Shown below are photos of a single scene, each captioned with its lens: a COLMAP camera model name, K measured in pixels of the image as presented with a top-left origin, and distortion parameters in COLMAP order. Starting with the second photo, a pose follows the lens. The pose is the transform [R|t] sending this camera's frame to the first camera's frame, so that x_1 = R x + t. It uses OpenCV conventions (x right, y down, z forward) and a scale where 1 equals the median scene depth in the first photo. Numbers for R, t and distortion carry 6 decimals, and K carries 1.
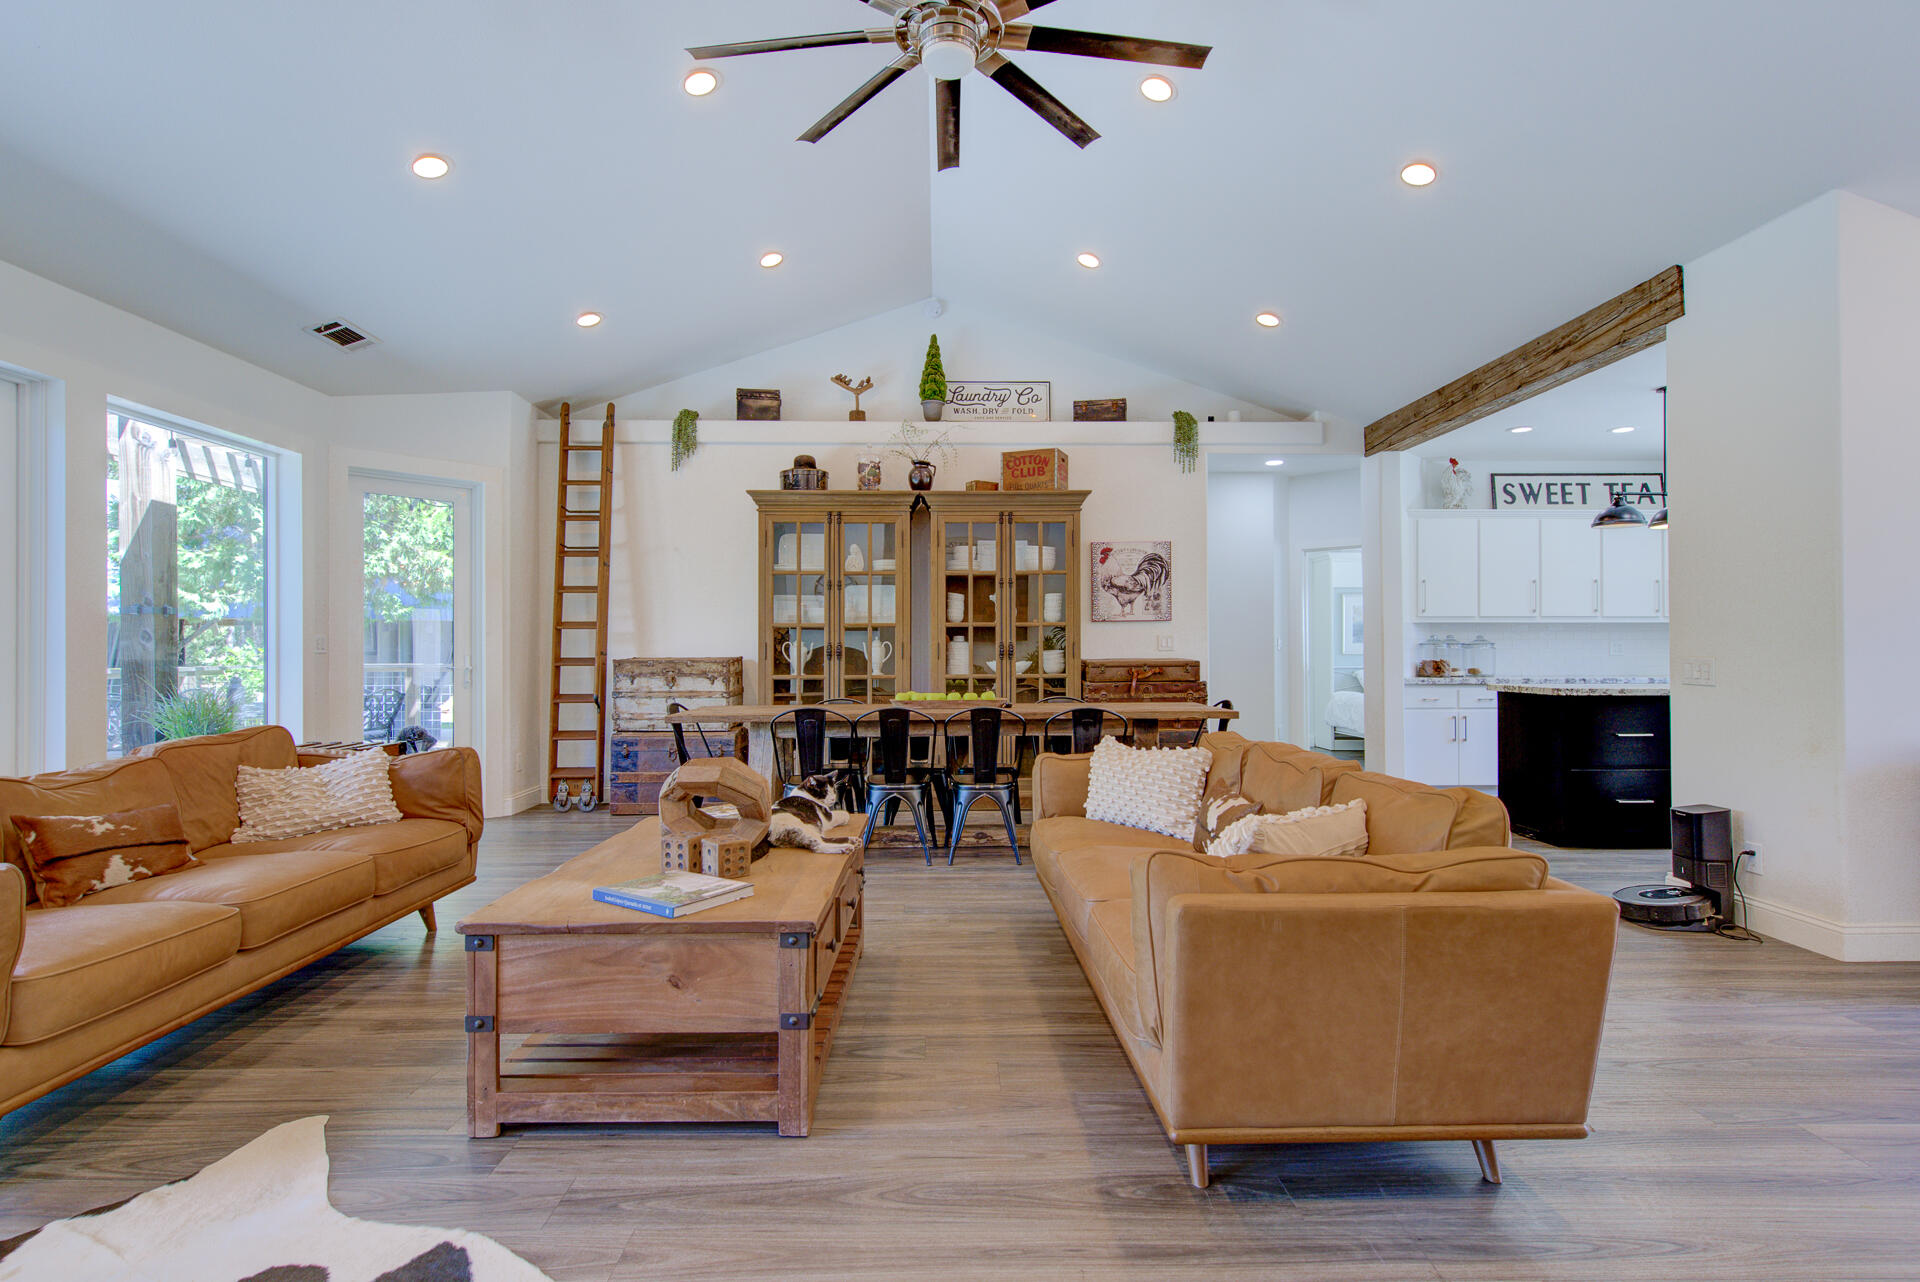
lens RADIAL K [[929.3, 0, 952.2], [0, 929.3, 642.6], [0, 0, 1]] dist [0.018962, -0.010238]
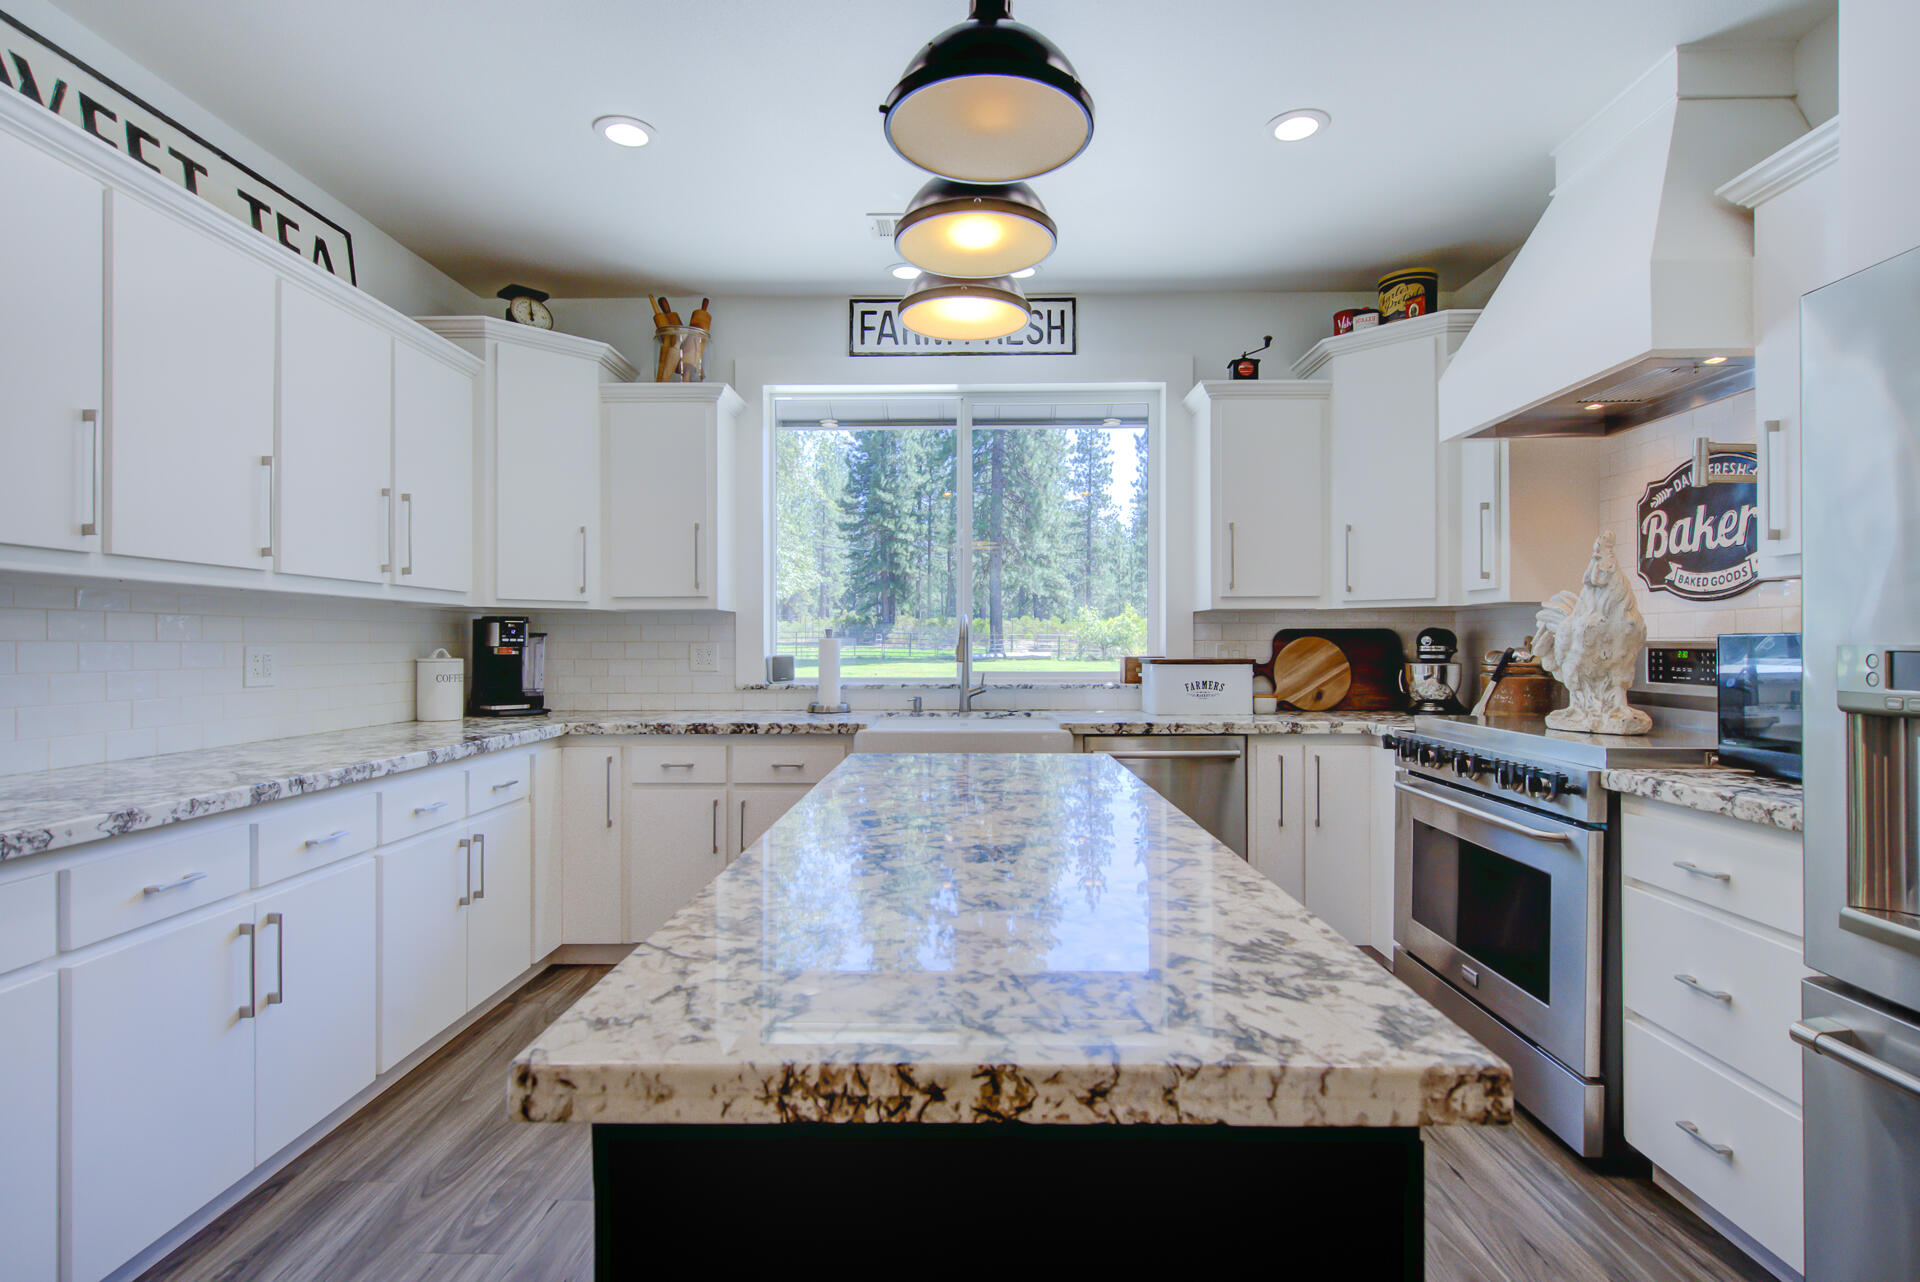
lens RADIAL K [[959.4, 0, 931.2], [0, 959.4, 643.6], [0, 0, 1]] dist [0.002390, -0.000915]
pose [[0.055356, 0.003365, 0.998461, 0.420118], [-0.001179, 0.999994, -0.003304, -0.002443], [-0.998466, -0.000994, 0.055360, 0.851996]]
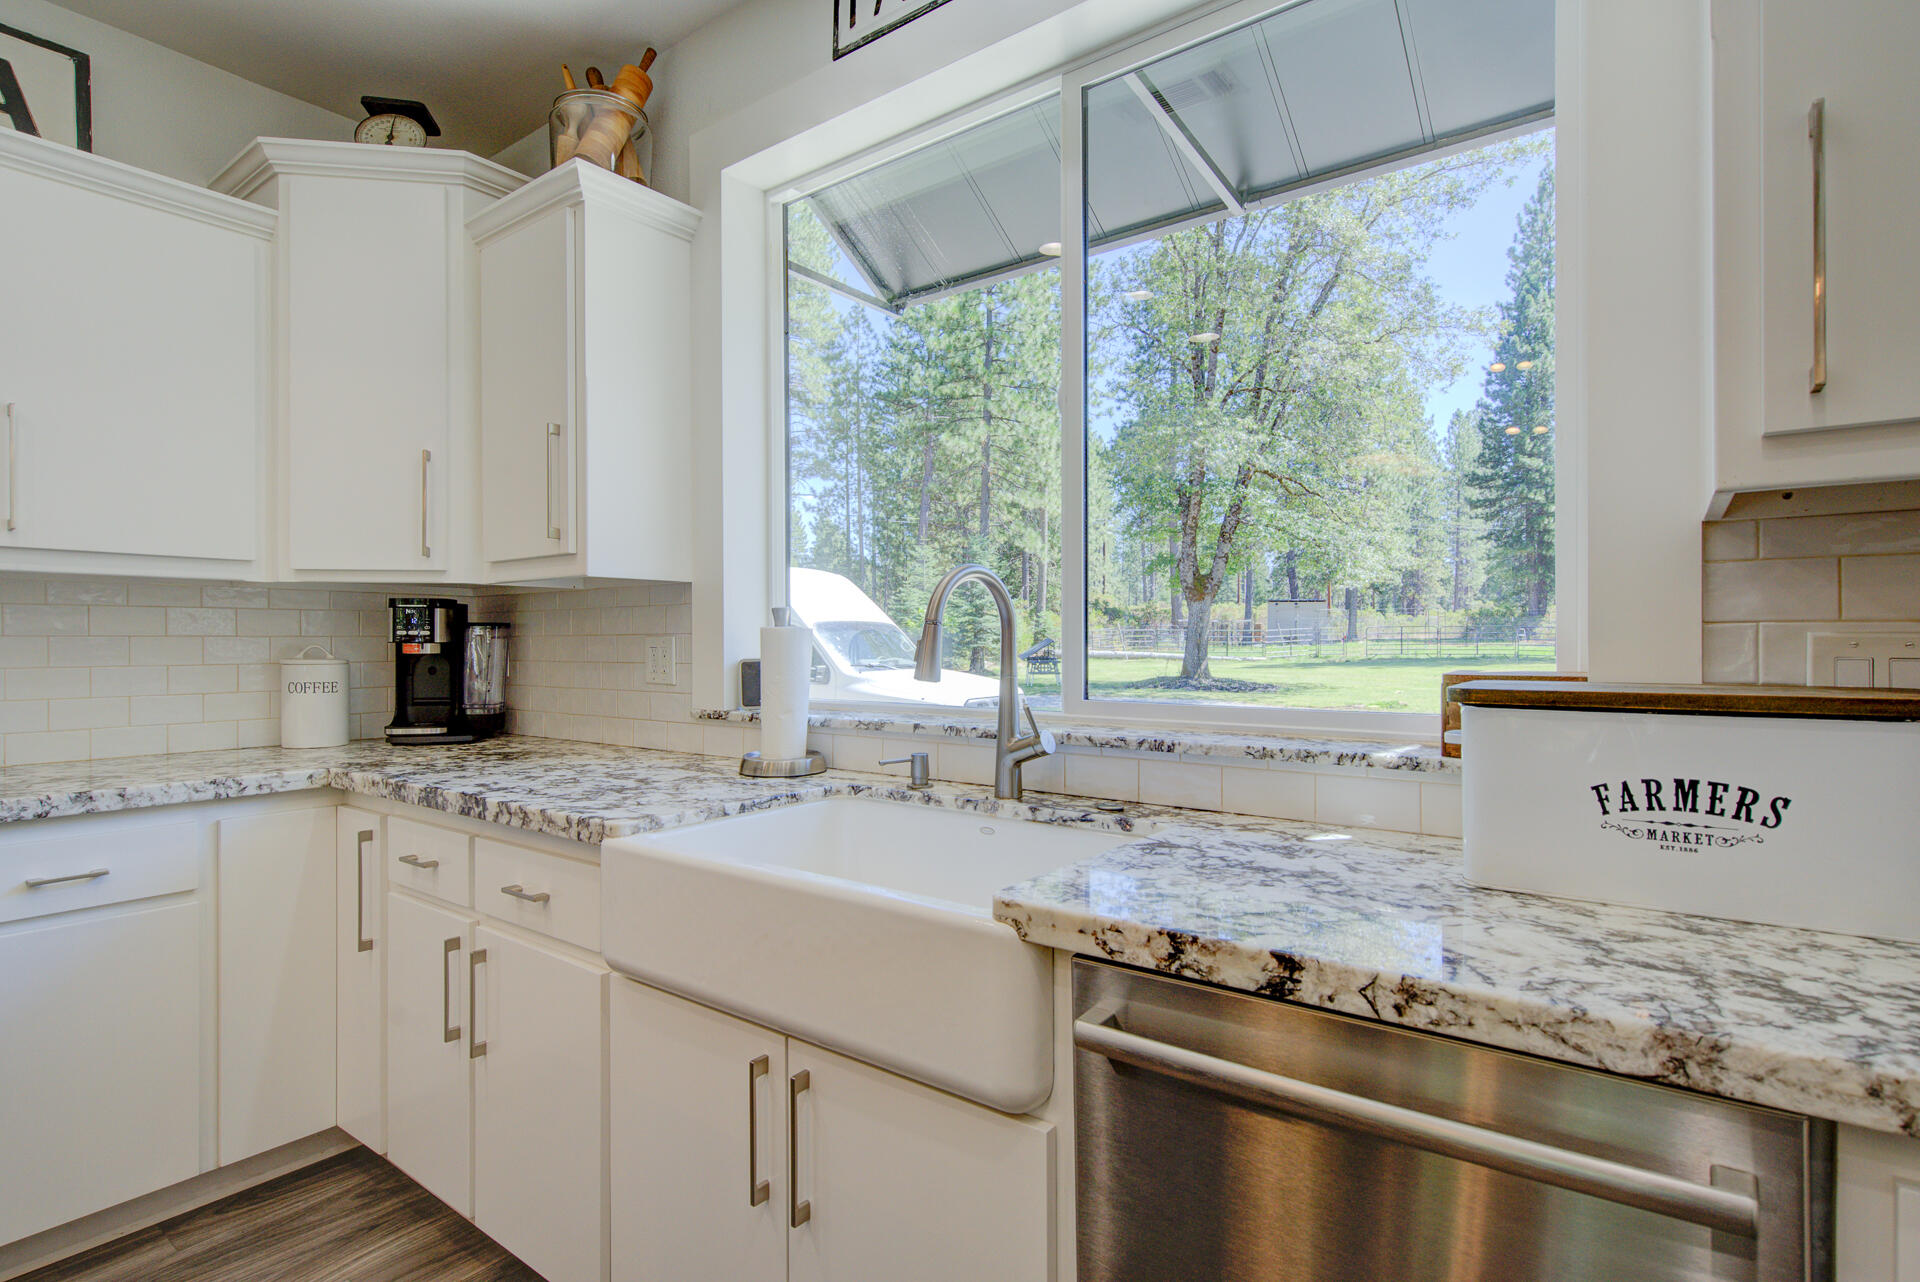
lens RADIAL K [[931.3, 0, 982.8], [0, 931.3, 640.7], [0, 0, 1]] dist [0.002538, -0.000025]
pose [[0.617633, 0.002503, 0.786463, 0.827188], [-0.002145, 0.999997, -0.001498, -0.002760], [-0.786464, -0.000762, 0.617636, 0.716460]]
